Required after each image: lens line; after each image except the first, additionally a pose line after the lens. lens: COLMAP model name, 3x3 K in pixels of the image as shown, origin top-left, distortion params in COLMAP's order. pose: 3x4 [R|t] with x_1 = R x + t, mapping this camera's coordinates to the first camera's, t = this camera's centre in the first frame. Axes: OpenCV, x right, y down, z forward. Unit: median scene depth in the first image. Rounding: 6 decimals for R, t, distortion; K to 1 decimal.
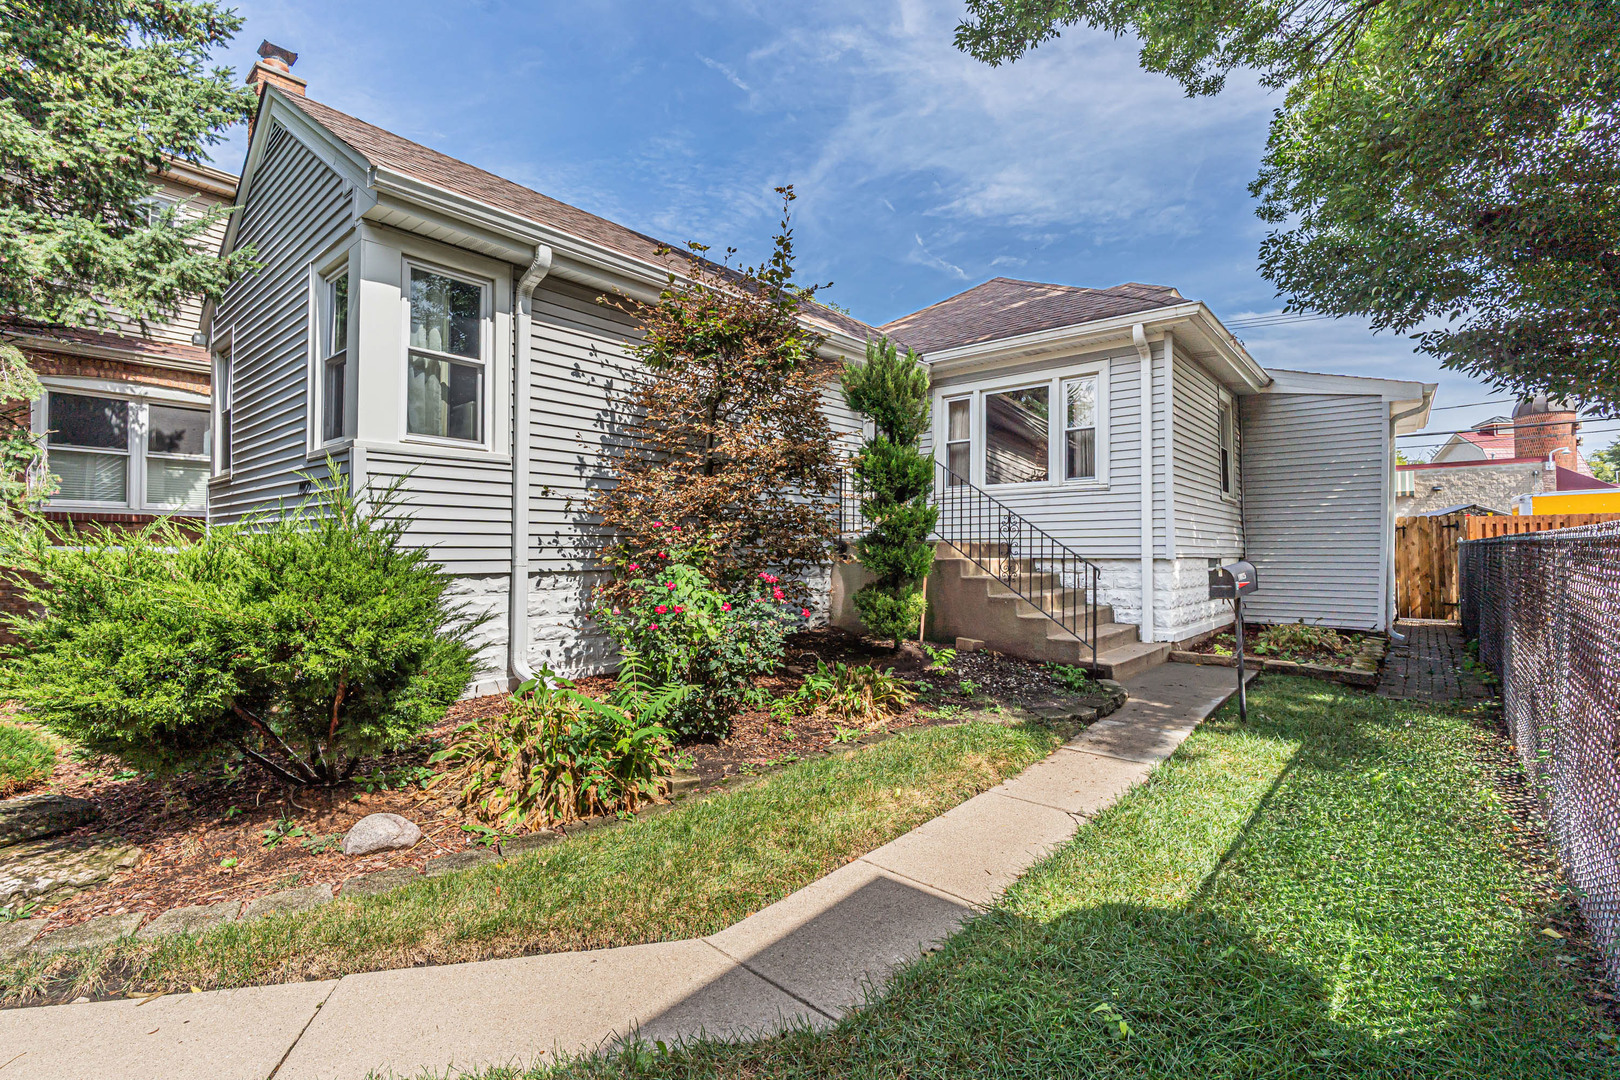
lens RADIAL K [[707.5, 0, 807.9], [0, 707.5, 531.5], [0, 0, 1]] dist [-0.002553, -0.000908]
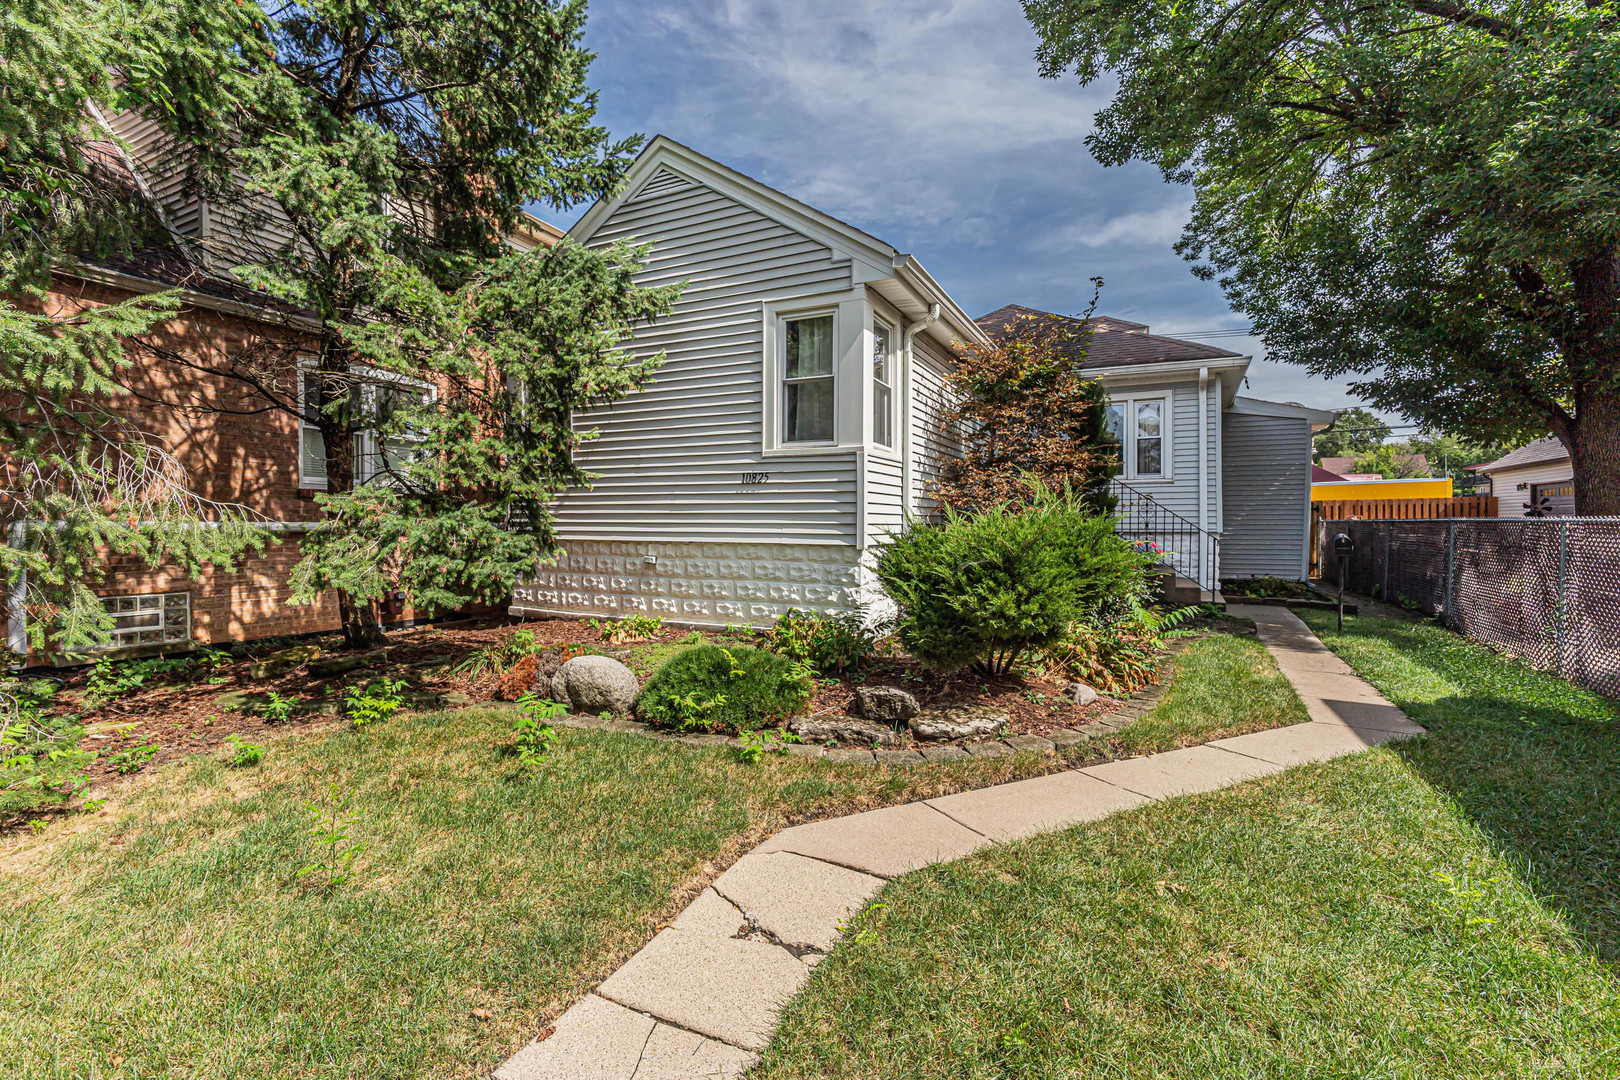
lens RADIAL K [[698.0, 0, 806.7], [0, 698.0, 516.4], [0, 0, 1]] dist [-0.018691, -0.000331]
pose [[0.970876, -0.000495, 0.239583, -0.644375], [-0.001482, 0.999966, 0.008073, -0.002915], [-0.239578, -0.008193, 0.970842, -0.165794]]
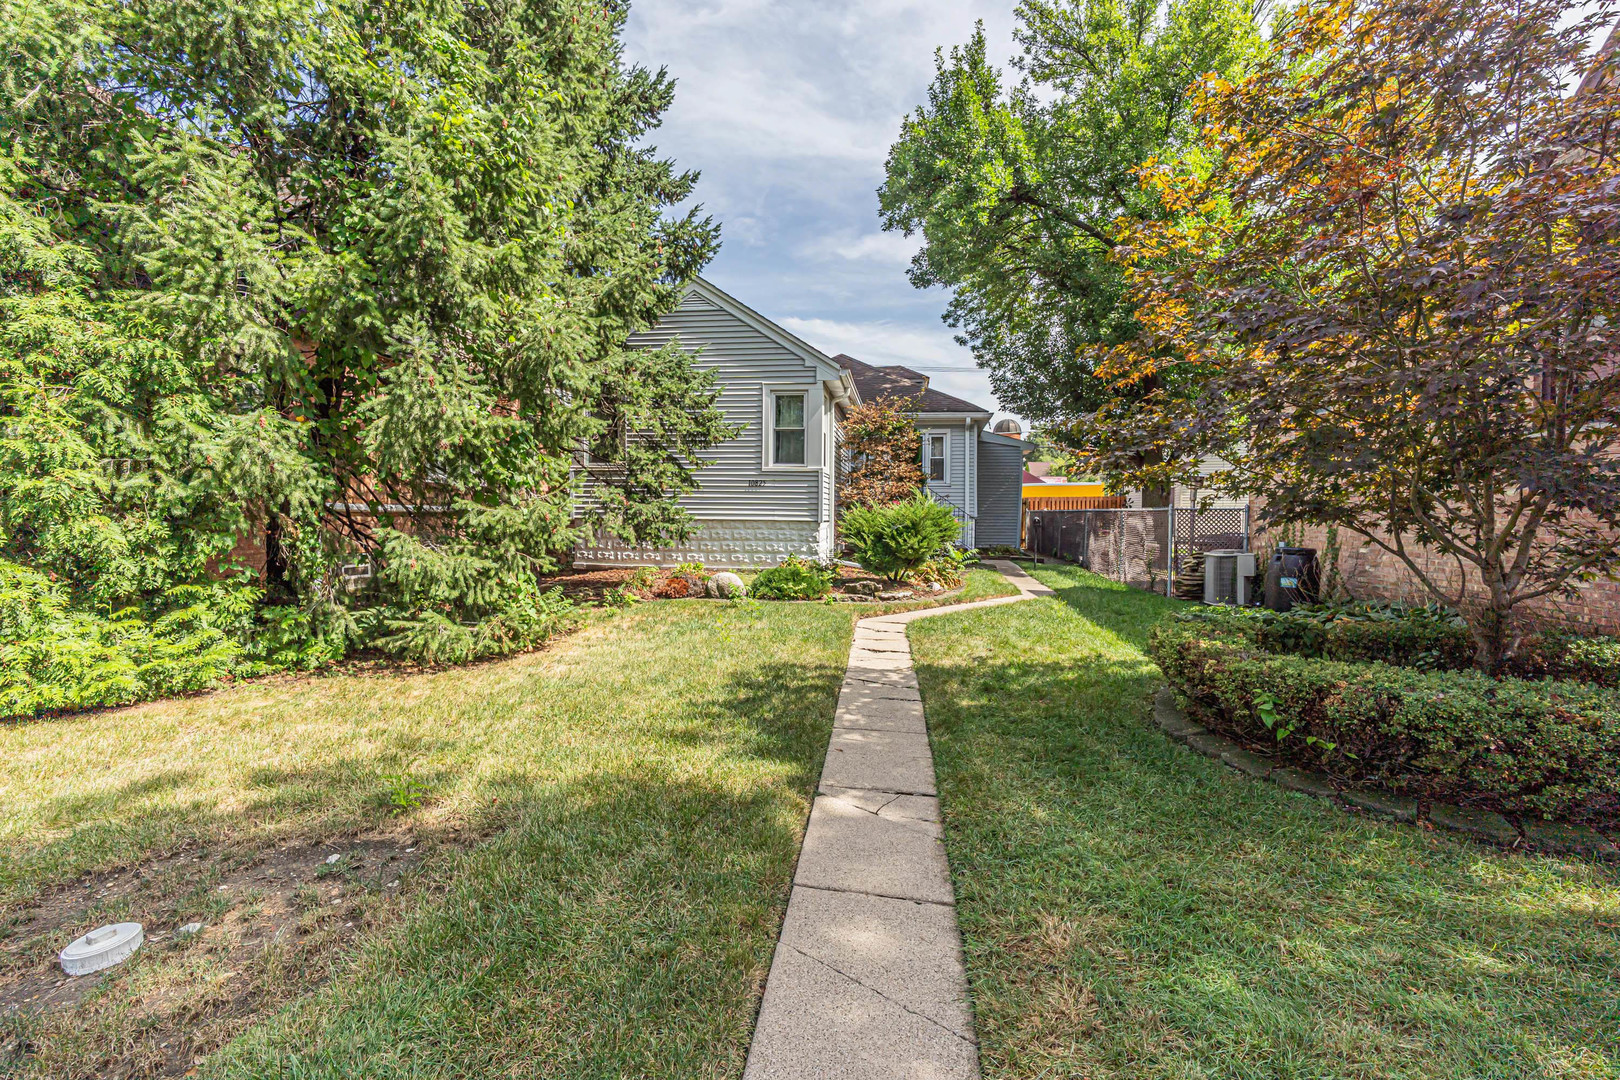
lens RADIAL K [[692.6, 0, 809.7], [0, 692.6, 515.9], [0, 0, 1]] dist [-0.064286, -0.000092]
pose [[0.839013, 0.000546, 0.544111, -1.227630], [-0.013920, 0.999694, 0.020461, -0.003939], [-0.543933, -0.024741, 0.838764, -0.647229]]
